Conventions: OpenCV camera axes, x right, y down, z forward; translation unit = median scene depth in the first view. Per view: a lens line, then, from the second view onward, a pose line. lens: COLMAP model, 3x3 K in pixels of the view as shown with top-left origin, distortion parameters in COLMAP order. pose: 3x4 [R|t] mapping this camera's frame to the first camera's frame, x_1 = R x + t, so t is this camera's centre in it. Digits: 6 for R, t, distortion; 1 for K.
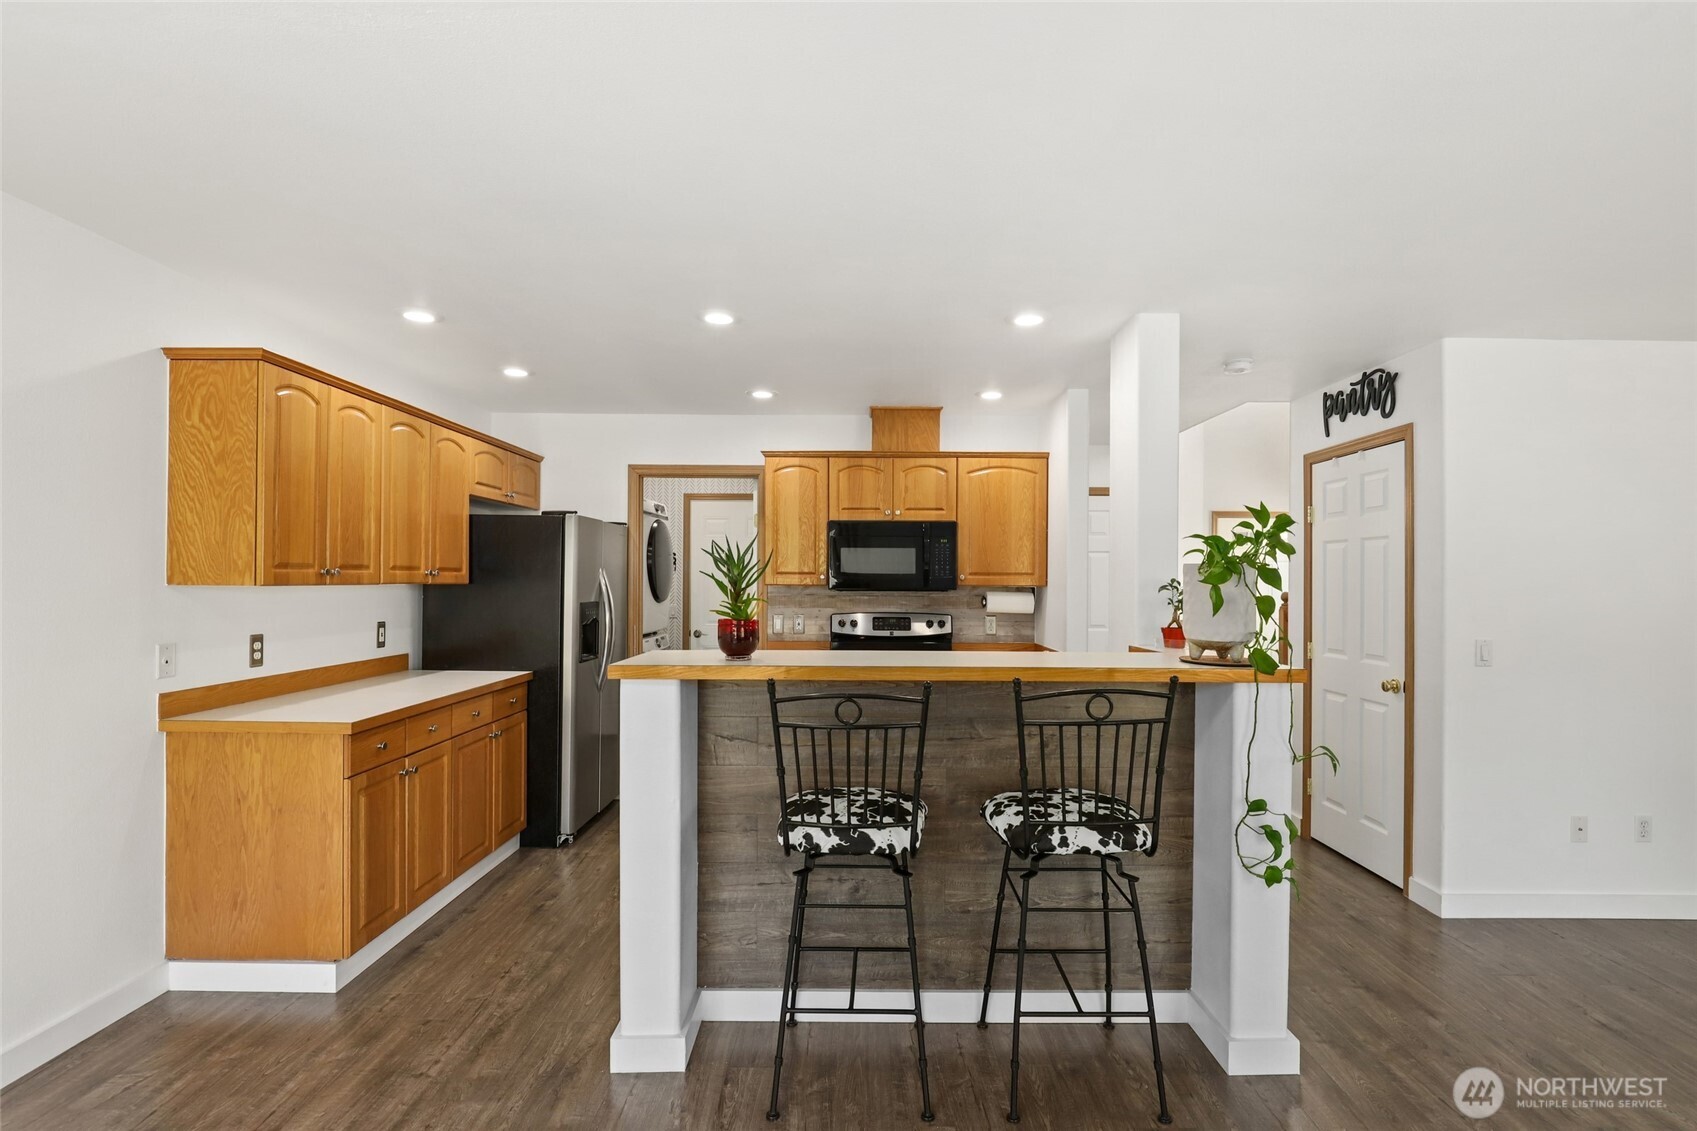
lens RADIAL K [[790.1, 0, 869.4], [0, 790.1, 570.5], [0, 0, 1]] dist [-0.018137, 0.003525]
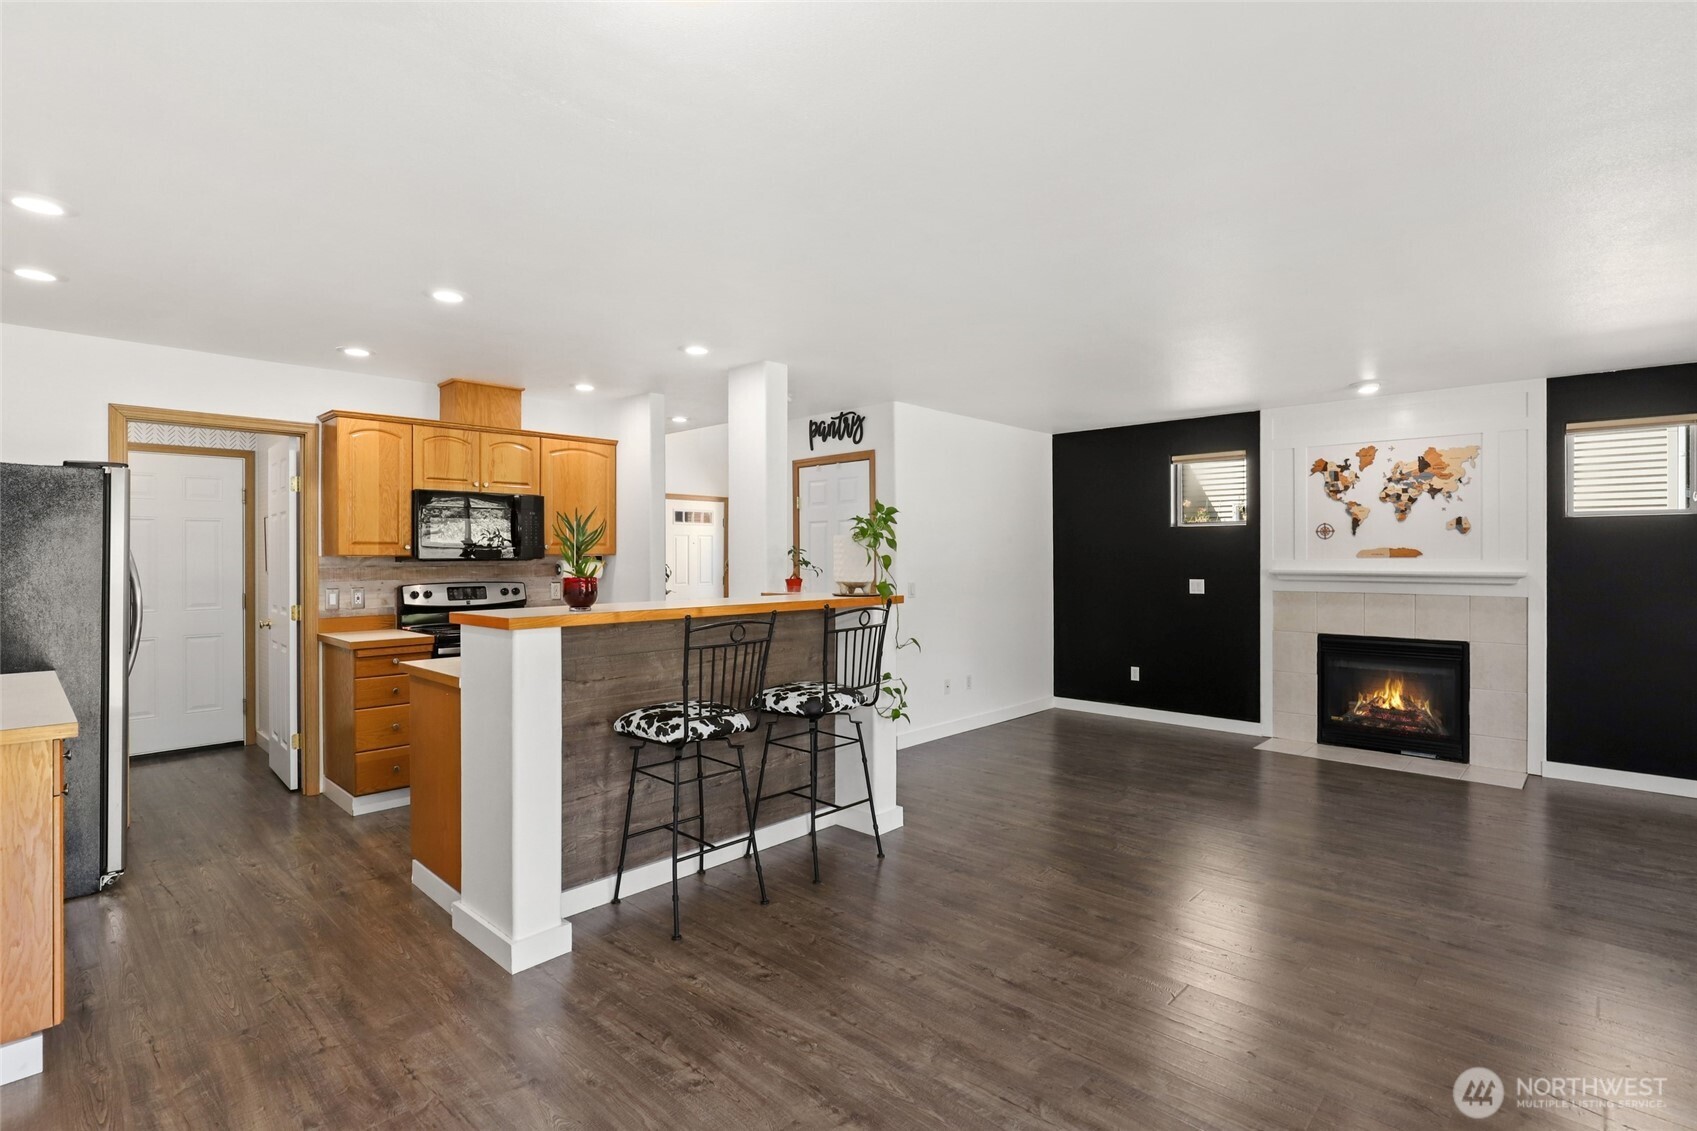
lens RADIAL K [[790.1, 0, 864.7], [0, 790.1, 550.8], [0, 0, 1]] dist [-0.018137, 0.003525]
pose [[0.685150, -0.004353, 0.728389, -0.436619], [-0.001219, 0.999974, 0.007123, 0.006222], [-0.728401, -0.005768, 0.685127, -0.084230]]
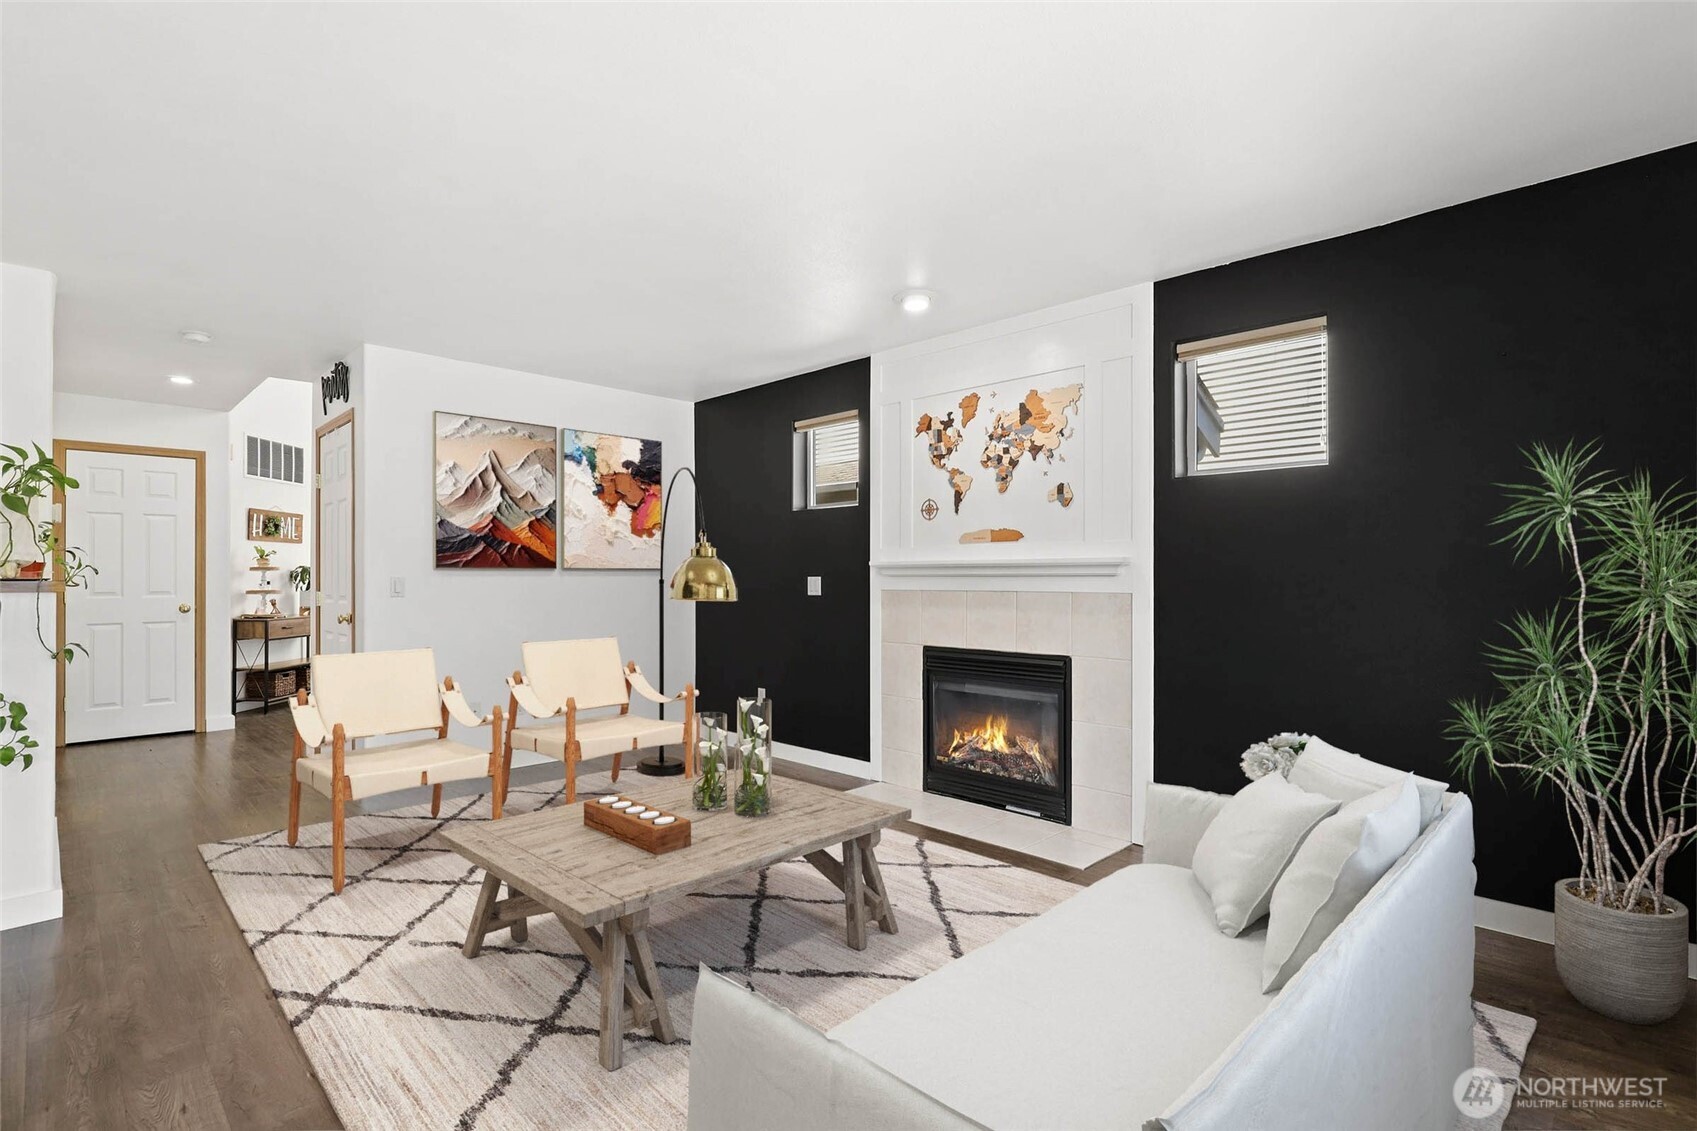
lens RADIAL K [[757.4, 0, 843.7], [0, 757.4, 549.9], [0, 0, 1]] dist [0.001321, 0.002693]
pose [[0.702716, 0.023019, 0.711098, 0.342229], [-0.007411, 0.999659, -0.025036, 0.061035], [-0.711432, 0.012323, 0.702647, -0.356748]]
